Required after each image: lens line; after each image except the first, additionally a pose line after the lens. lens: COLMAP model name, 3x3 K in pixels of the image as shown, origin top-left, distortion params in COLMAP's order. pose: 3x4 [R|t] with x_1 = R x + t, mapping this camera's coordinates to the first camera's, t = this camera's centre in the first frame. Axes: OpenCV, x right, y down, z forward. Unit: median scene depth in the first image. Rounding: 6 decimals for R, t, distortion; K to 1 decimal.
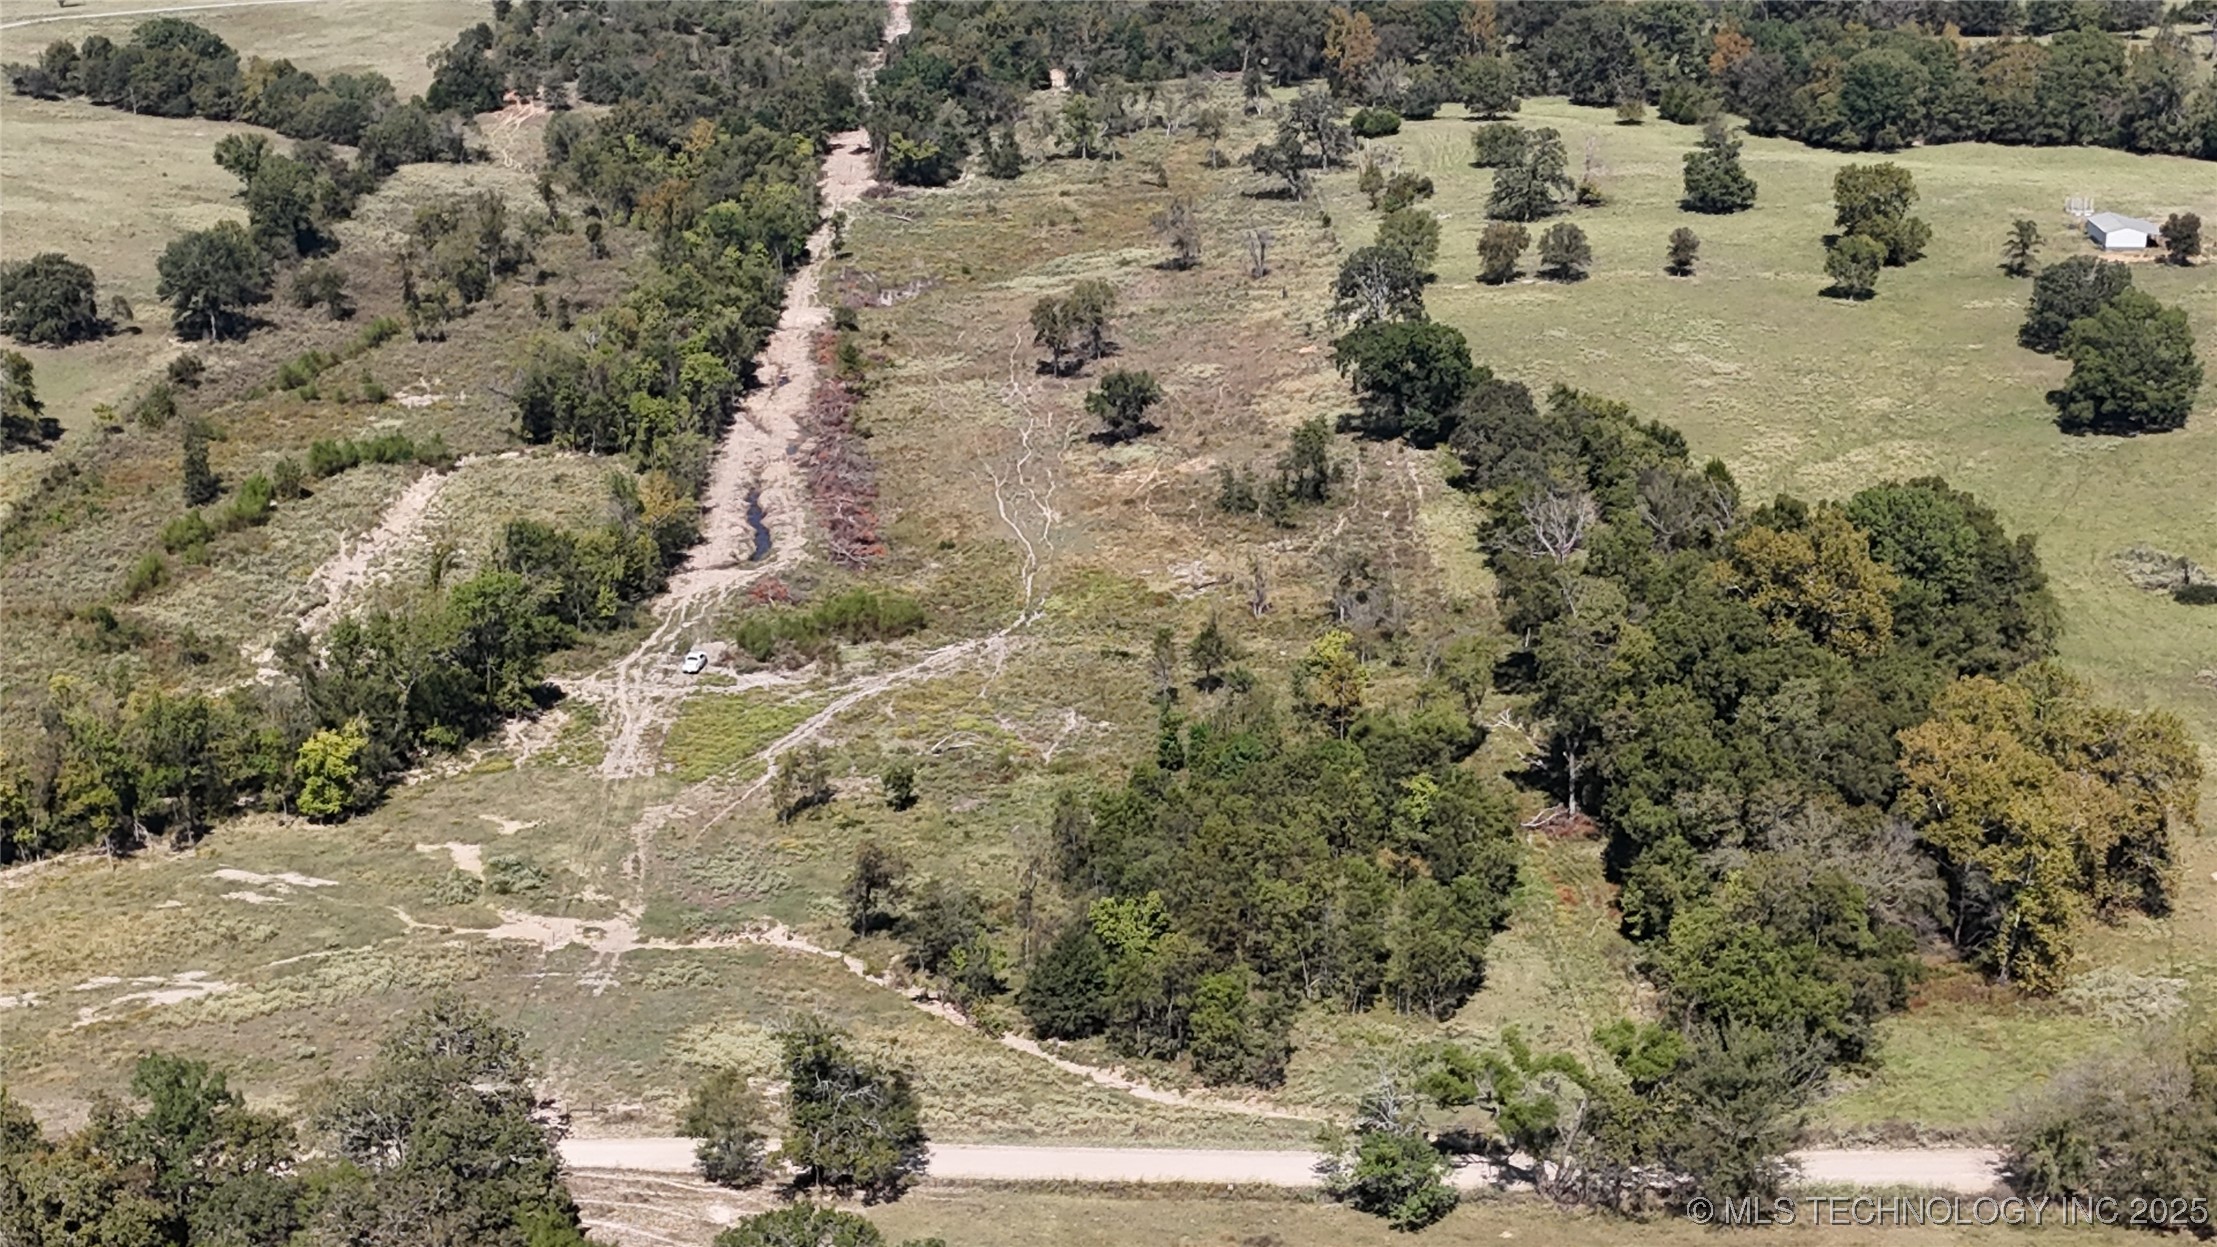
lens RADIAL K [[3206.3, 0, 1108.5], [0, 3206.3, 623.5], [0, 0, 1]] dist [0.221542, -0.766839]
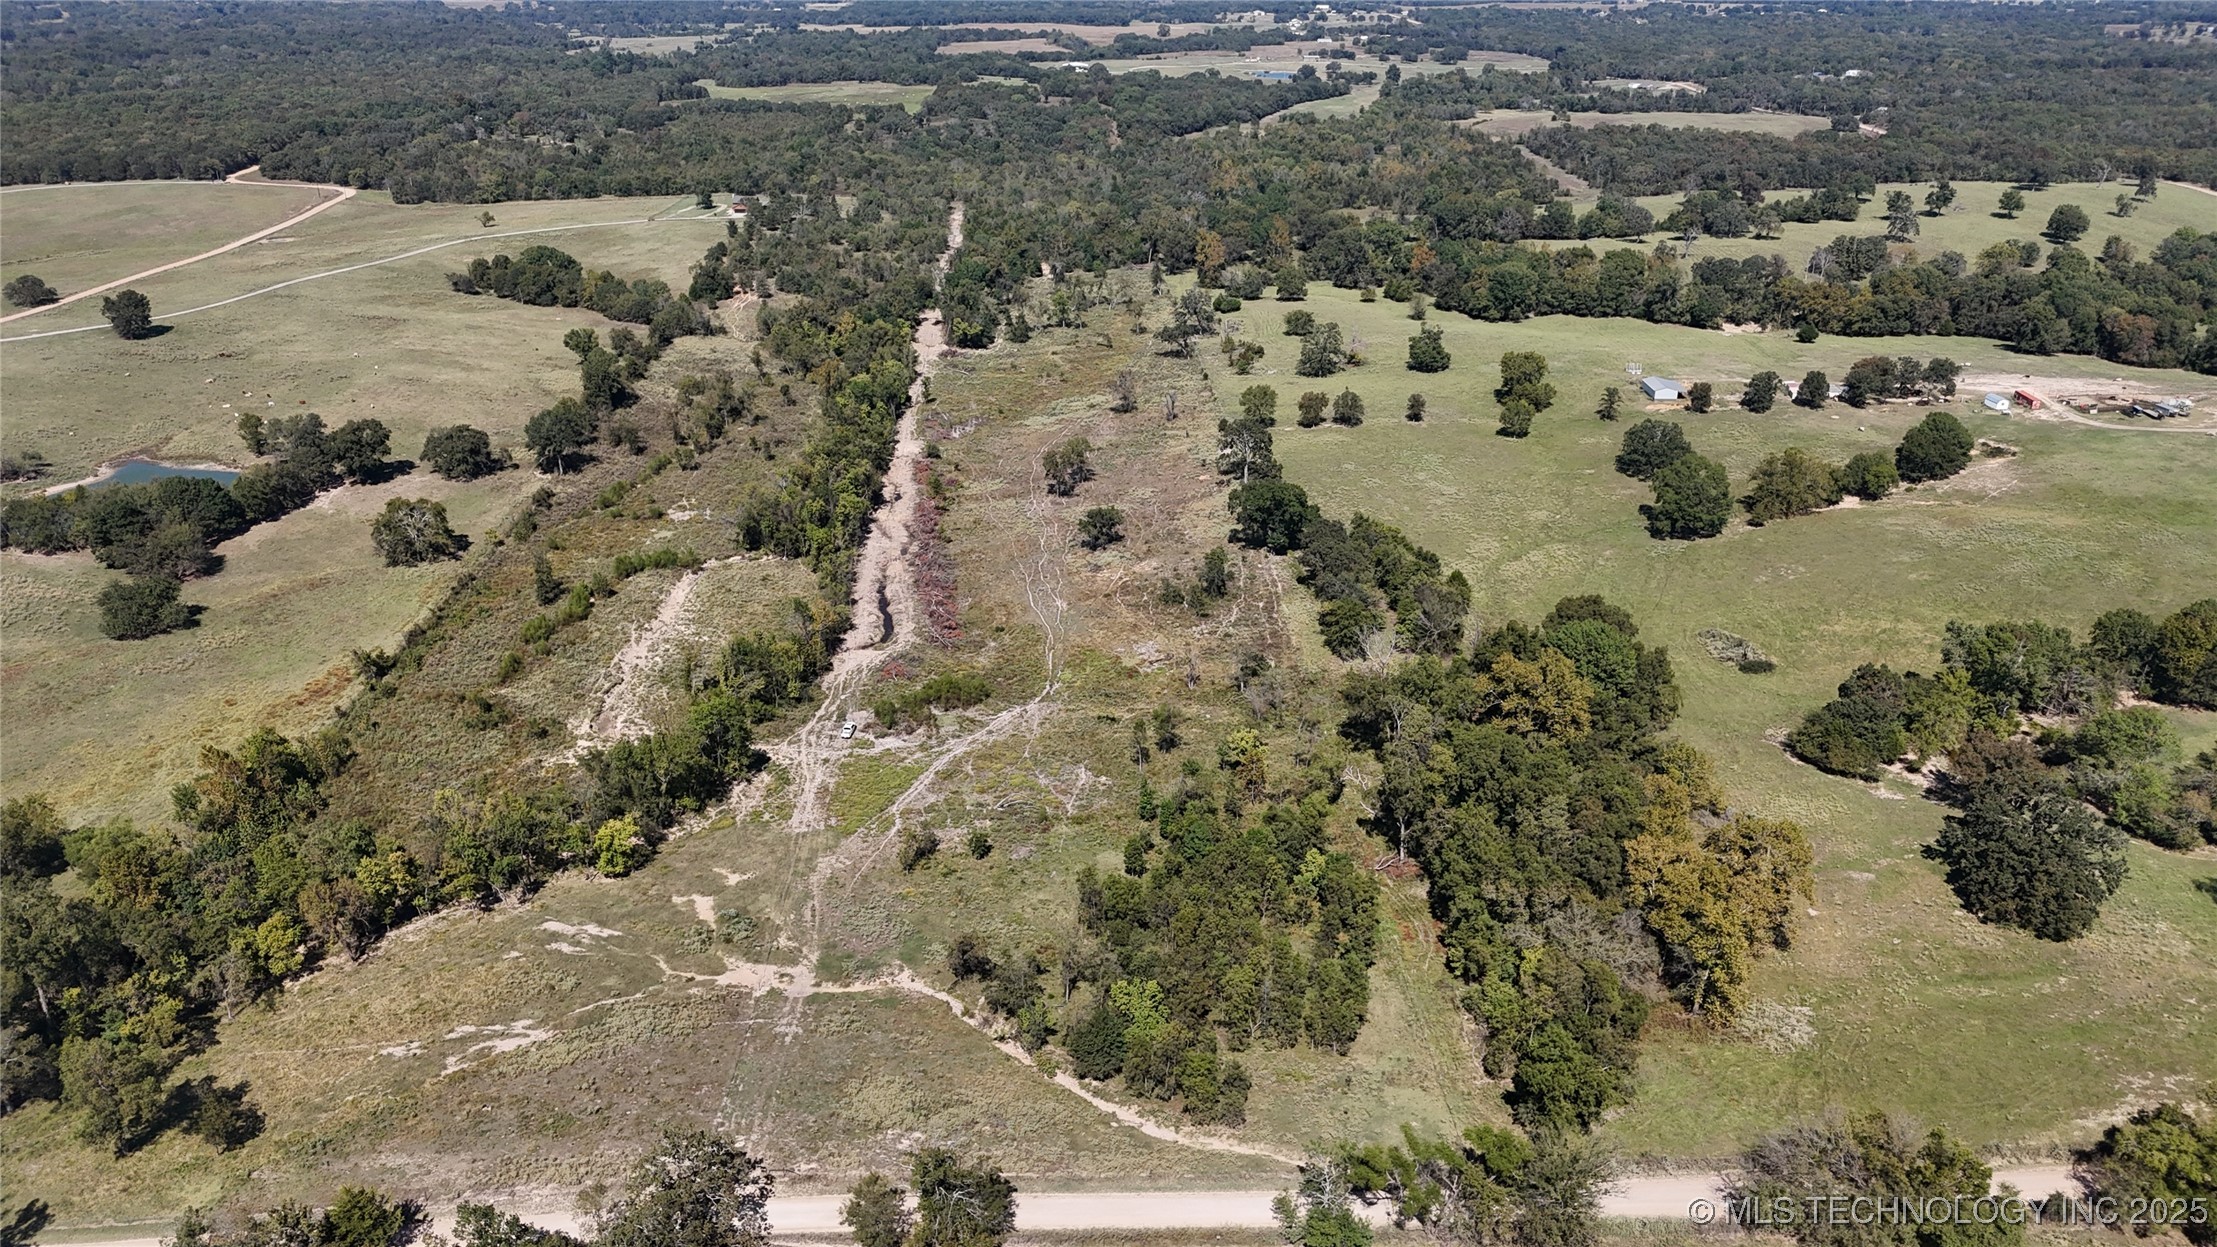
lens RADIAL K [[1614.3, 0, 1108.5], [0, 1614.3, 623.5], [0, 0, 1]] dist [0.140188, -0.307208]
pose [[0.999513, -0.012676, 0.028510, -0.016083], [0.010165, 0.996197, 0.086539, -0.090133], [-0.029498, -0.086207, 0.995840, 0.149394]]
